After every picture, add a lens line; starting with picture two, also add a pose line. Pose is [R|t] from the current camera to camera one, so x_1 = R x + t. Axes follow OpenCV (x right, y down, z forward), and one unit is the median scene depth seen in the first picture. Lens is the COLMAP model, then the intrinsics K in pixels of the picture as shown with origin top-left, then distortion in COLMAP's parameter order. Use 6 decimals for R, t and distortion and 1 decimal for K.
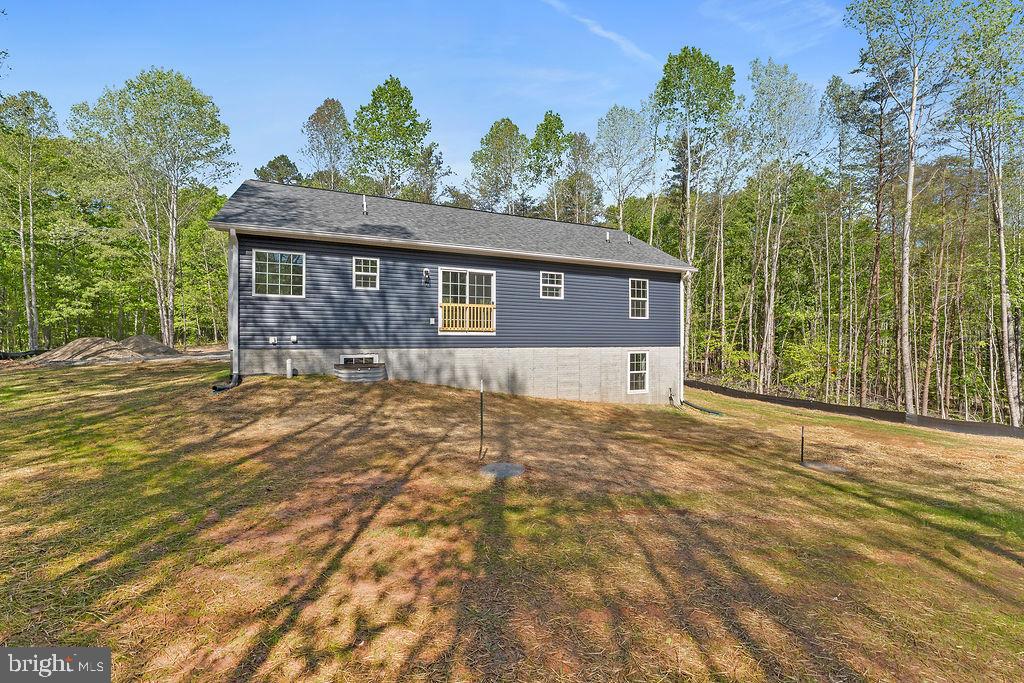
lens RADIAL K [[391.6, 0, 476.7], [0, 391.6, 336.8], [0, 0, 1]] dist [0.001675, 0.000064]
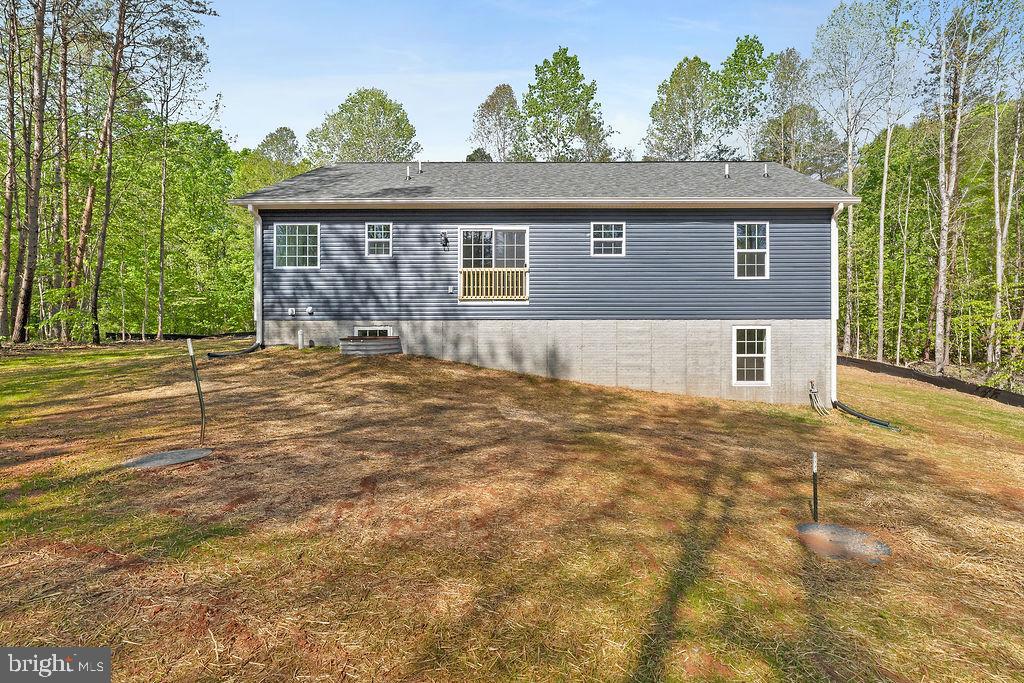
lens RADIAL K [[407.7, 0, 562.1], [0, 407.7, 328.3], [0, 0, 1]] dist [0.000878, 0.000015]
pose [[0.926780, -0.000832, -0.375603, 0.441223], [0.005411, 0.999923, 0.011135, 0.037189], [0.375565, -0.012352, 0.926714, 0.236162]]
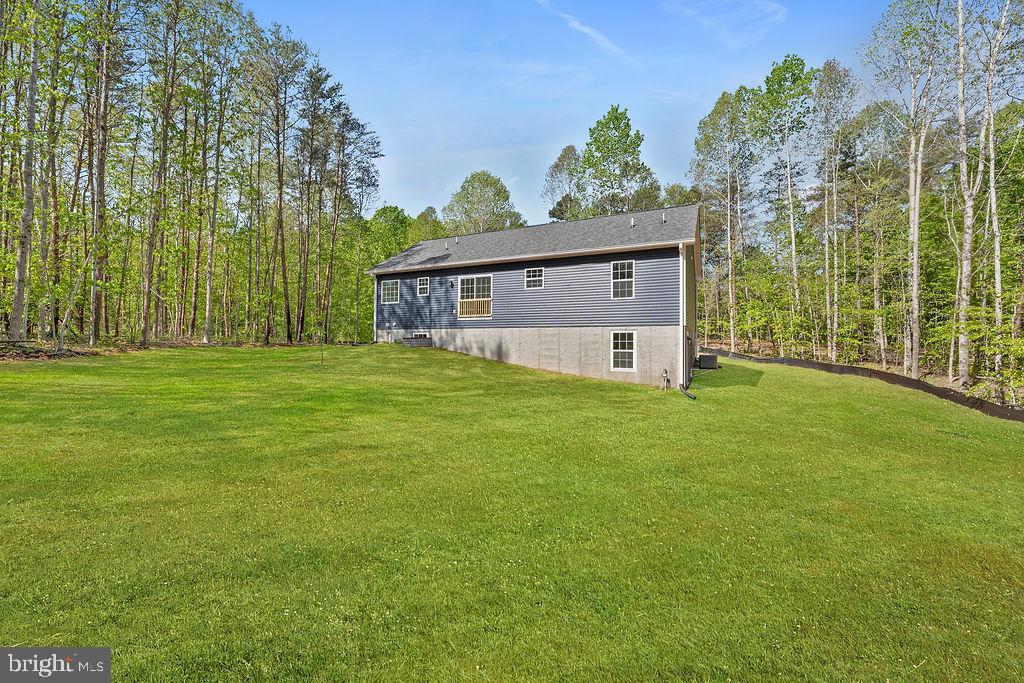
lens RADIAL K [[369.4, 0, 512.0], [0, 369.4, 341.5], [0, 0, 1]] dist [0.000117, 0.000010]
pose [[0.682957, 0.001772, -0.730456, 1.095846], [-0.001073, 0.999998, 0.001423, 0.076235], [0.730458, -0.000188, 0.682958, 0.139020]]
